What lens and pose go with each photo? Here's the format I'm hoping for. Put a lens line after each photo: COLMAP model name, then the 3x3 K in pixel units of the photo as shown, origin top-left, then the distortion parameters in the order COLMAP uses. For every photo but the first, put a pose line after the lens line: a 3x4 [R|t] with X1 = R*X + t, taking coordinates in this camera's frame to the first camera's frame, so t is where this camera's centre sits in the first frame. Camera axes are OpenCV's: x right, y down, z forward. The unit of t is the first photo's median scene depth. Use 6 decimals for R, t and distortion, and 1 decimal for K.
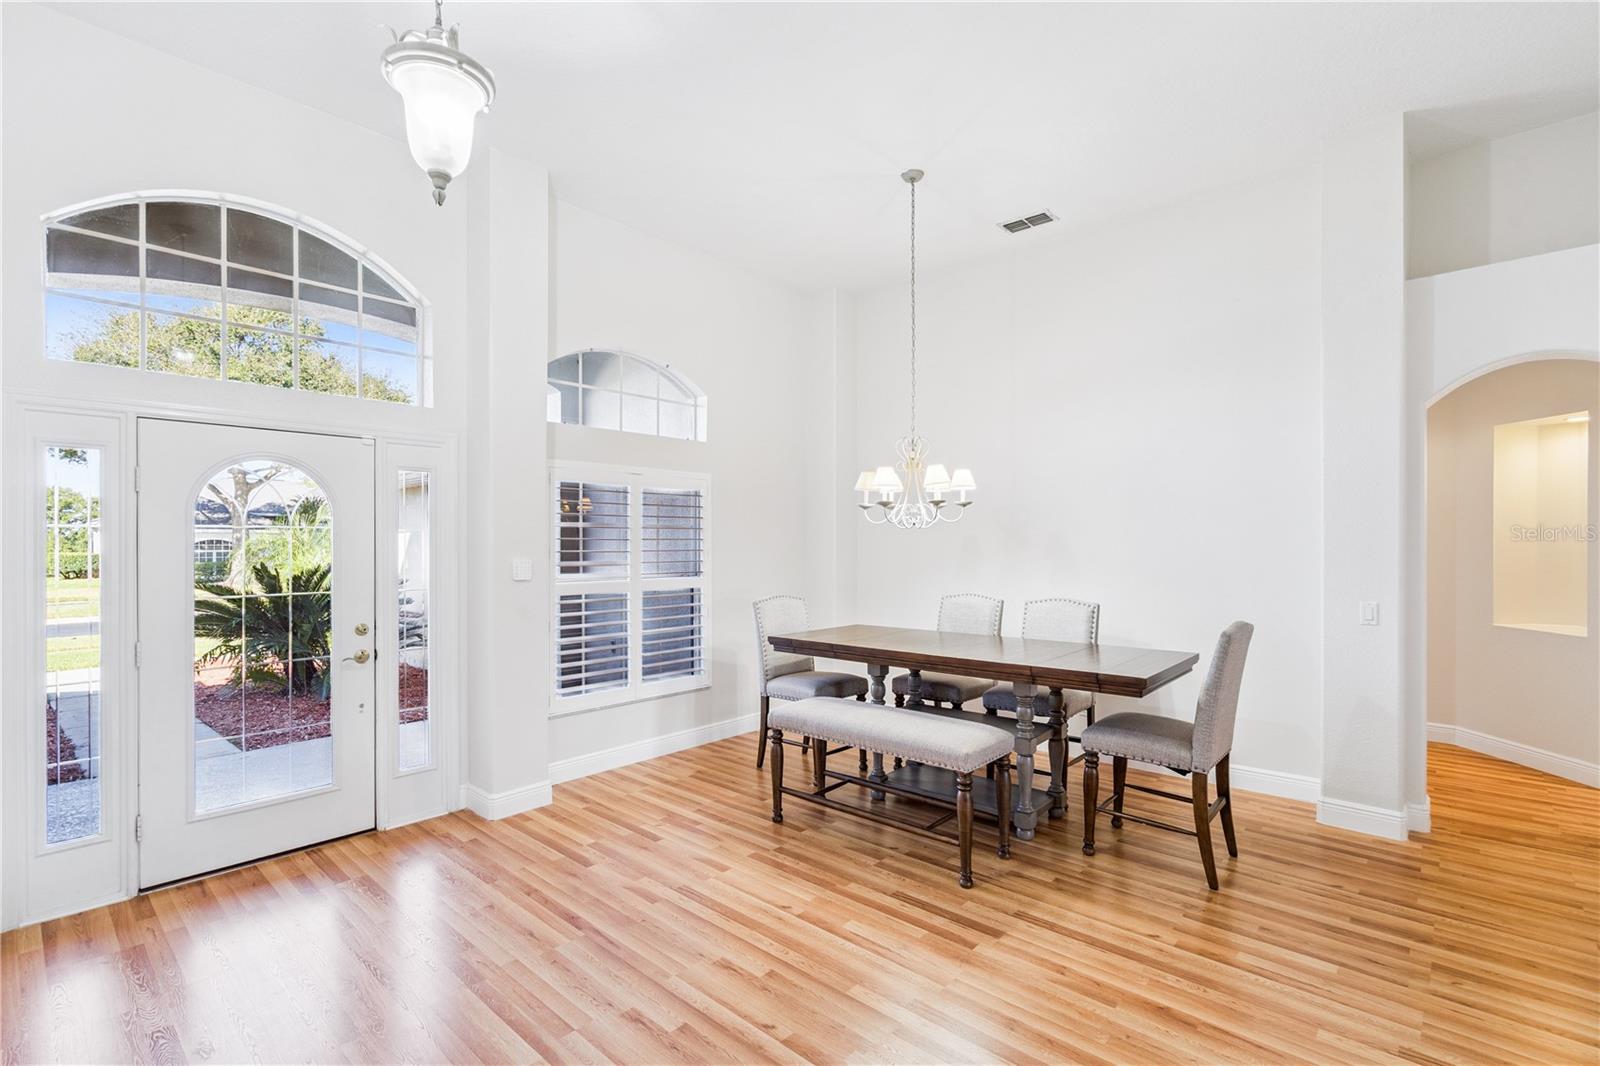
lens RADIAL K [[732.7, 0, 816.7], [0, 732.7, 543.6], [0, 0, 1]] dist [-0.003143, -0.000051]
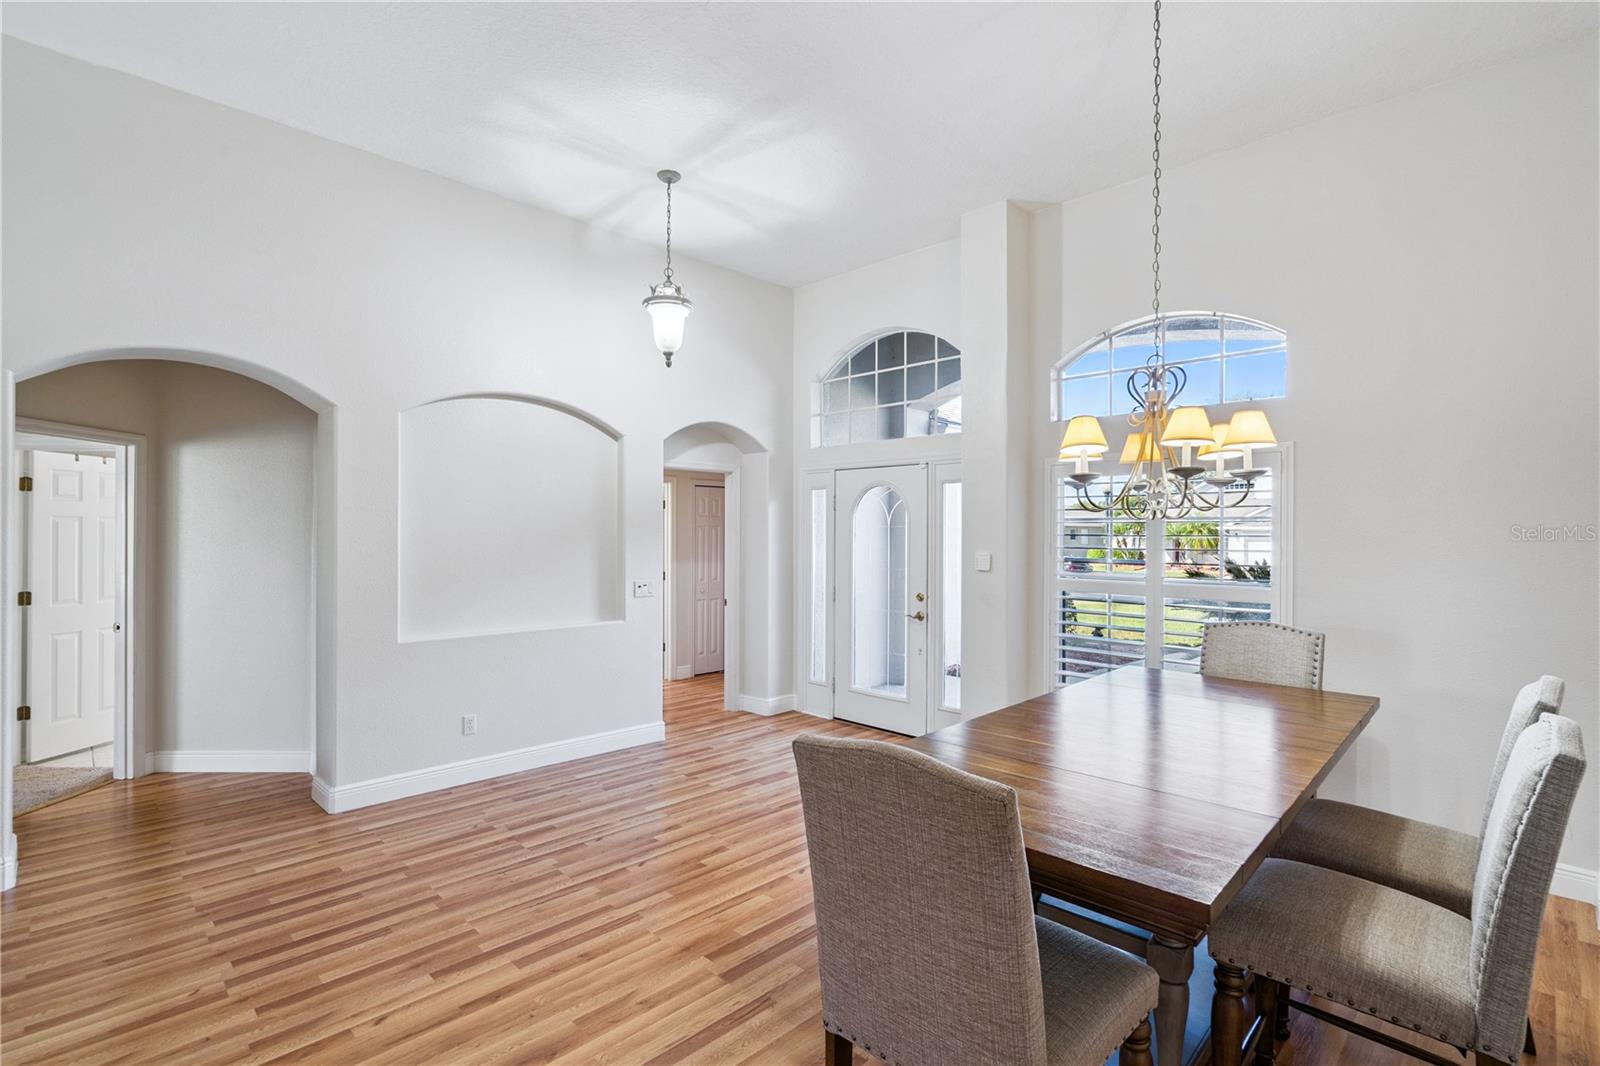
lens RADIAL K [[753.0, 0, 801.6], [0, 753.0, 533.3], [0, 0, 1]] dist [0.000713, 0.000433]
pose [[-0.061125, 0.000836, -0.998130, 0.988708], [-0.008025, 0.999967, 0.001329, -0.009510], [0.998098, 0.008092, -0.061116, 0.972209]]
